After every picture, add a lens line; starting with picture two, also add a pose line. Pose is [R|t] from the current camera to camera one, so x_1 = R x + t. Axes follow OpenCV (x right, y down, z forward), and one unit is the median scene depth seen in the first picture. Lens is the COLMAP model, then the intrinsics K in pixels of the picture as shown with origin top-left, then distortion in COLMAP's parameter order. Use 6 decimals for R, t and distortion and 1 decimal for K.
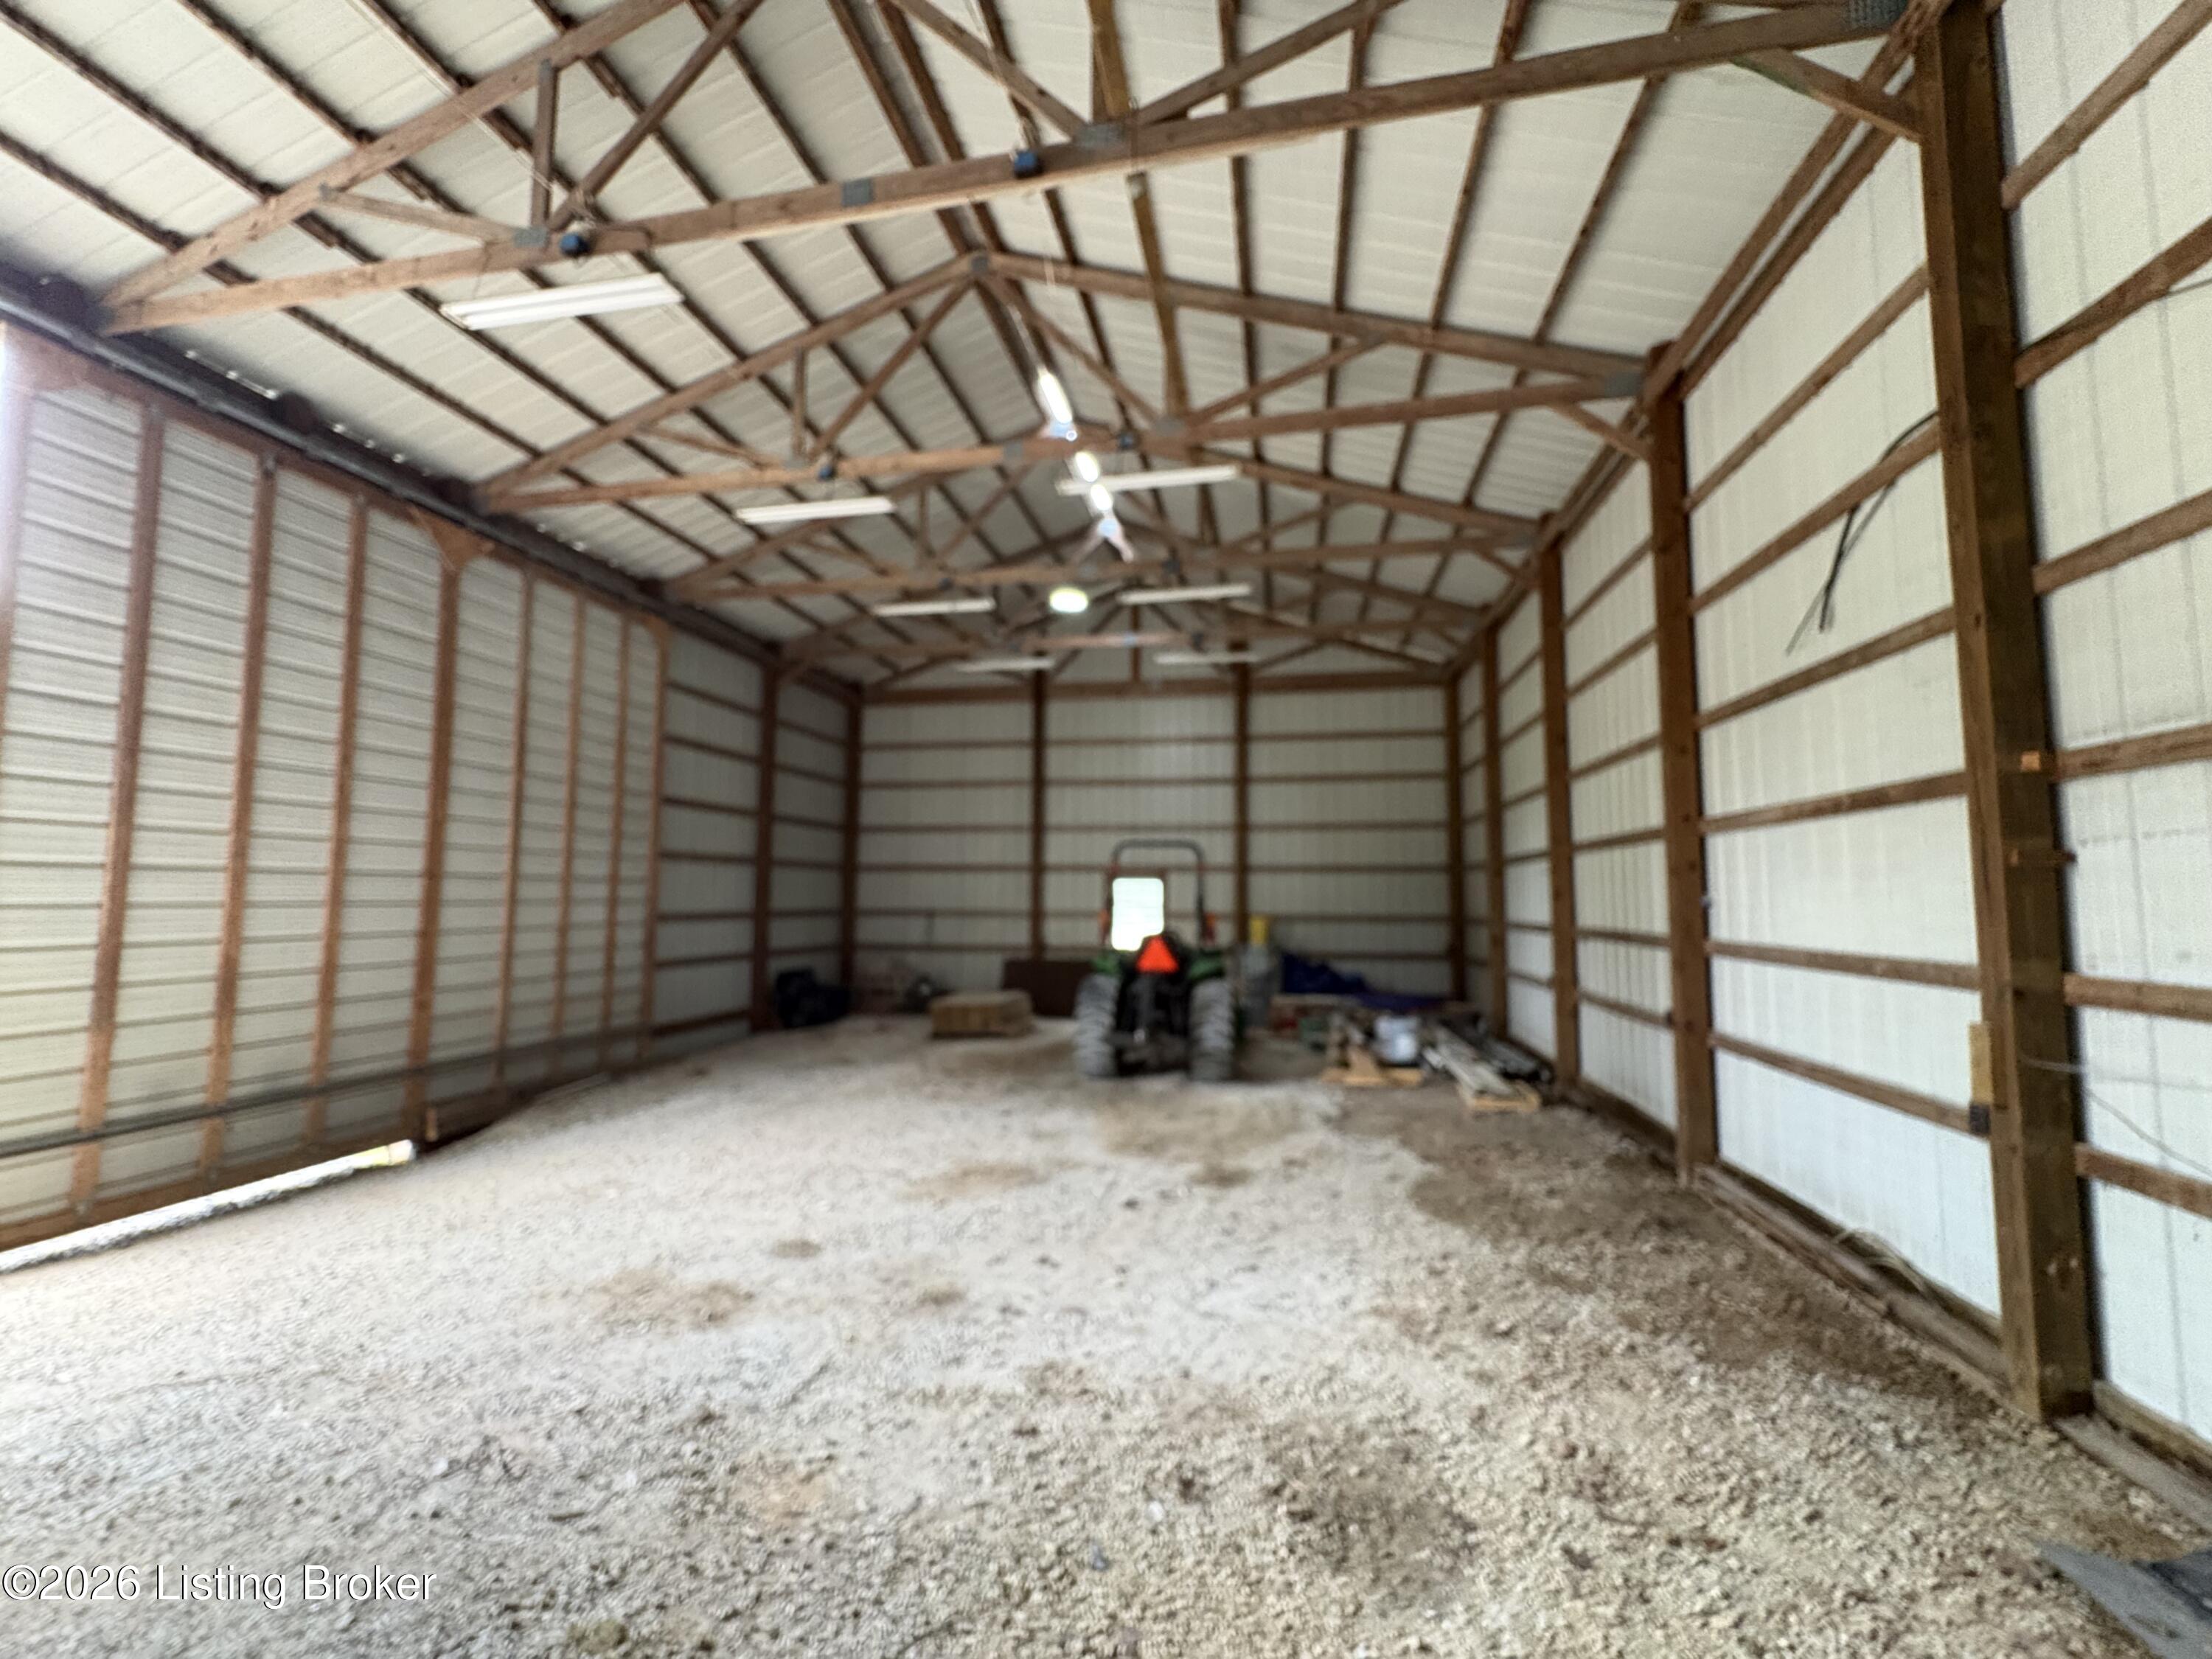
lens RADIAL K [[883.7, 0, 1111.2], [0, 883.7, 824.9], [0, 0, 1]] dist [0.000105, 0.001254]
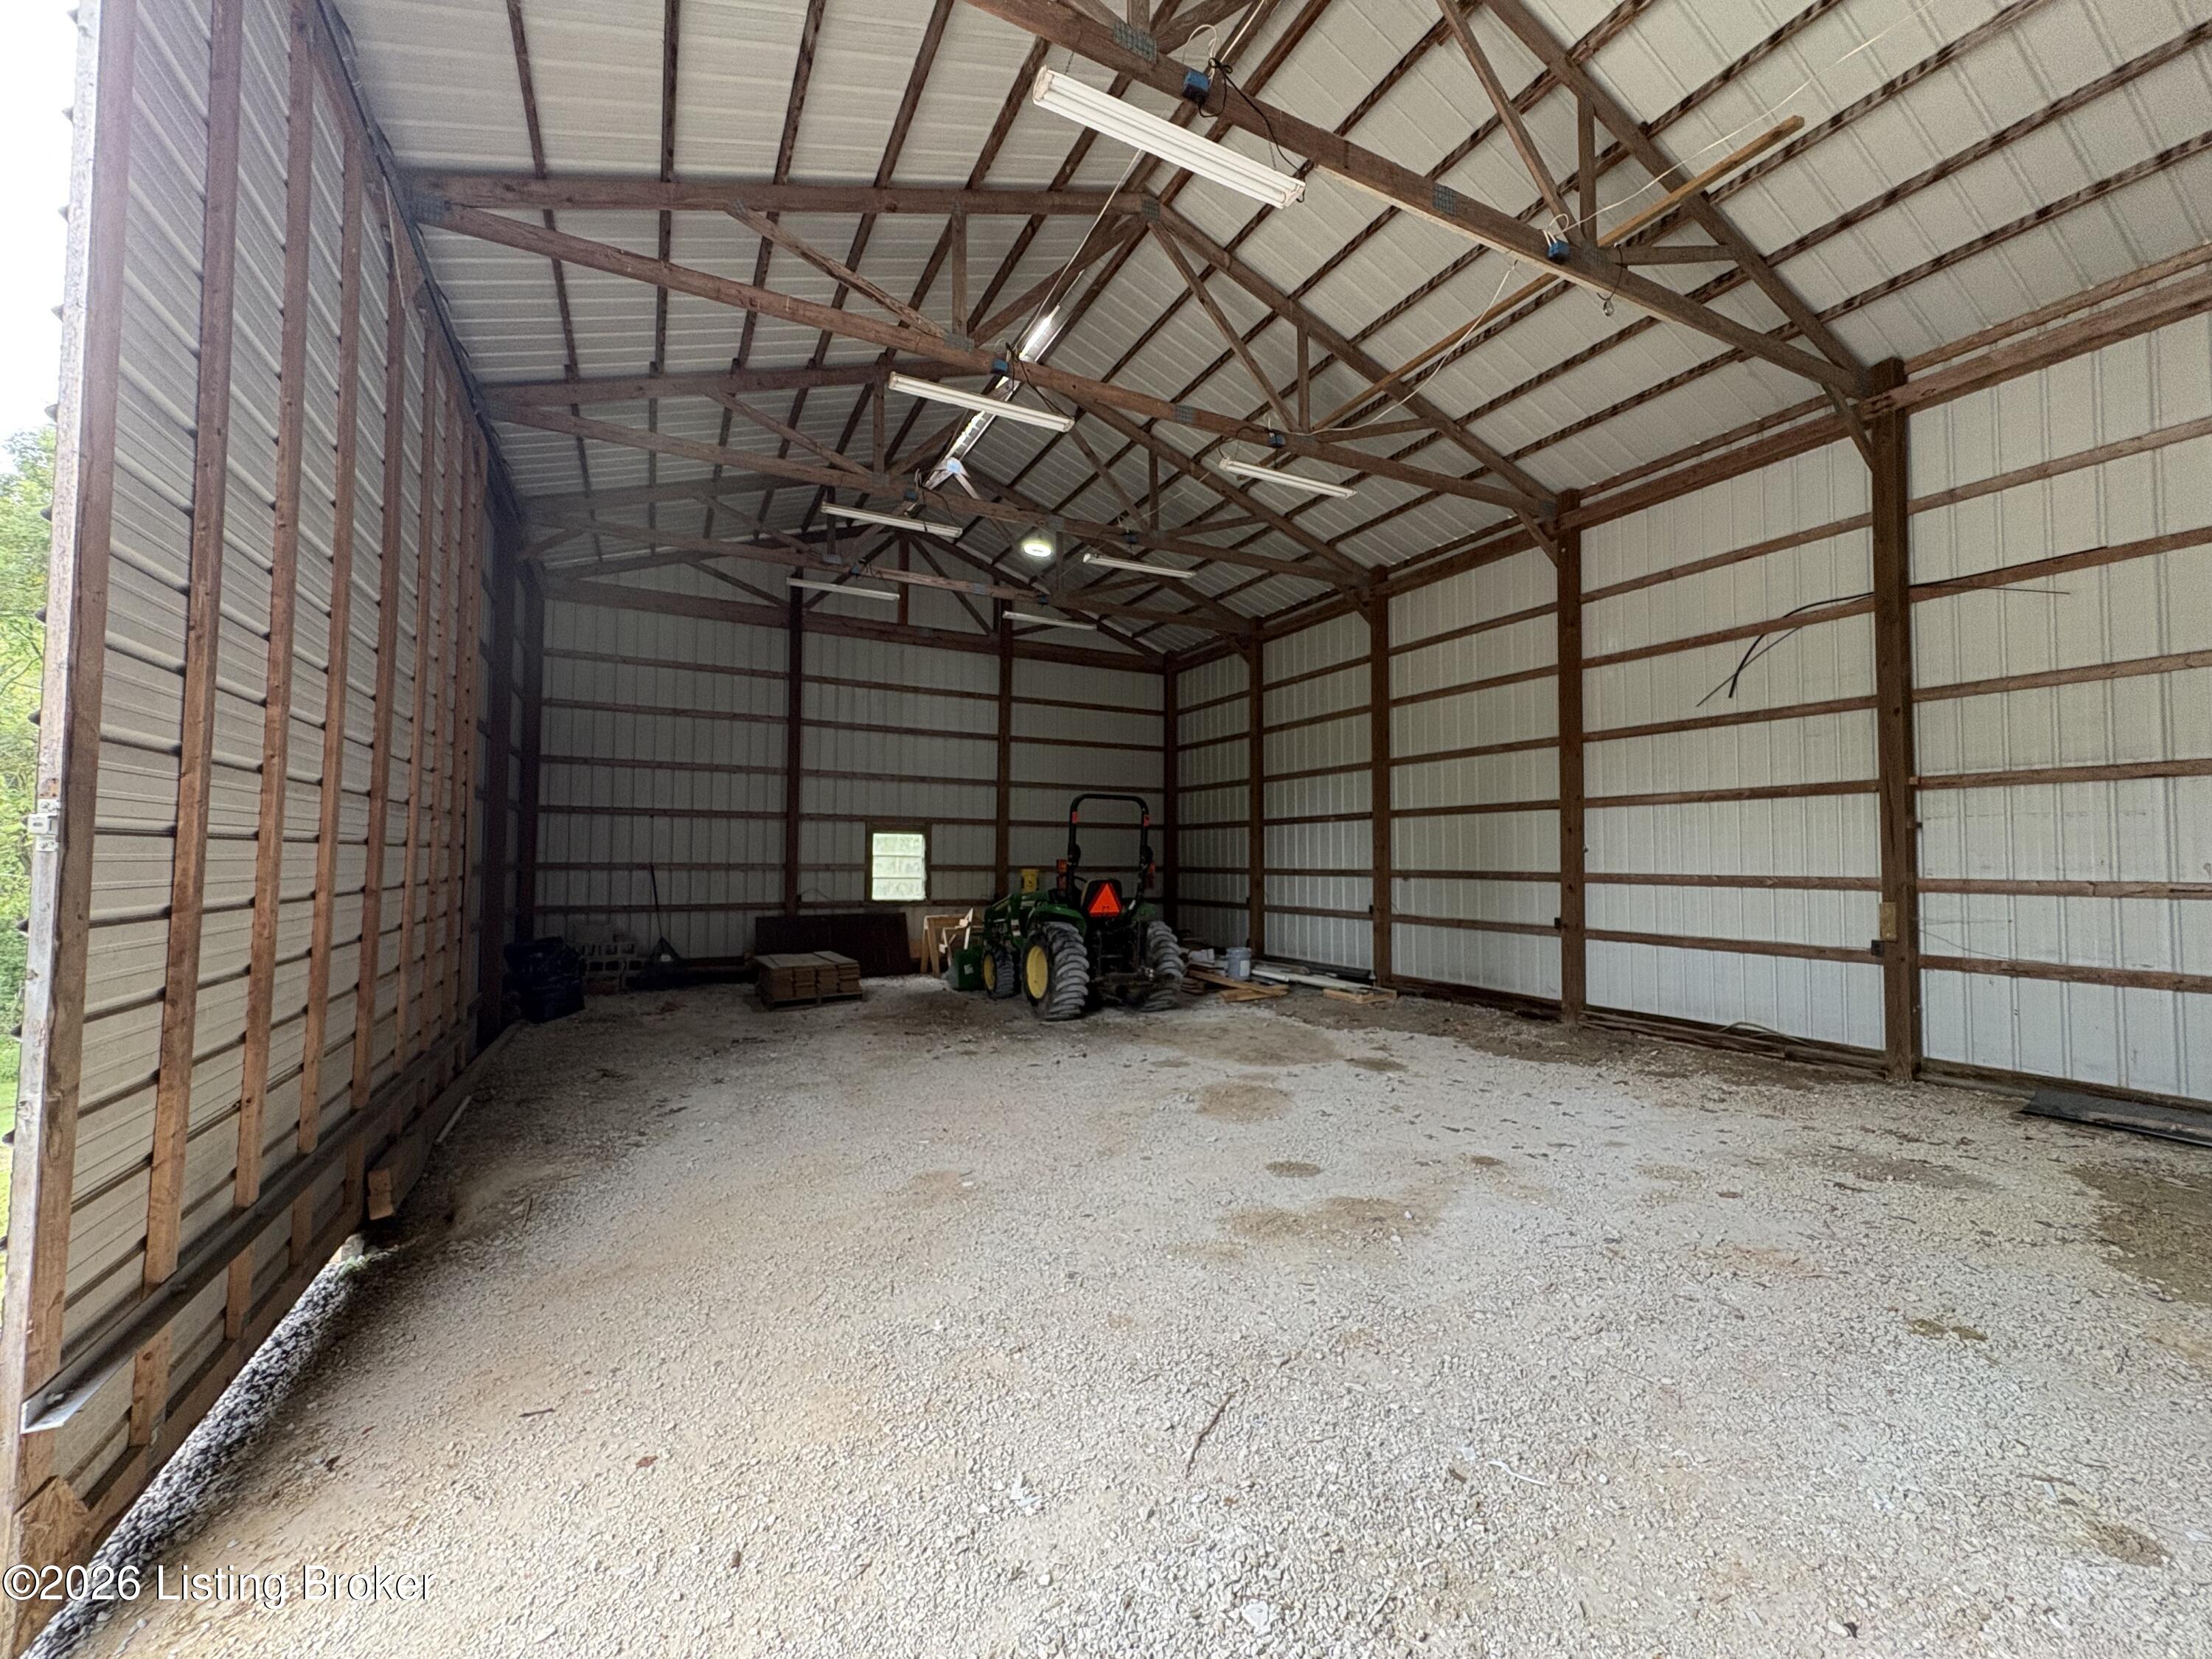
lens RADIAL K [[883.7, 0, 1096.2], [0, 883.7, 826.8], [0, 0, 1]] dist [0.000105, 0.001254]
pose [[0.797496, 0.026459, 0.602744, -0.389095], [-0.053610, 0.998194, 0.027113, 0.018804], [-0.600938, -0.053935, 0.797474, 0.097215]]
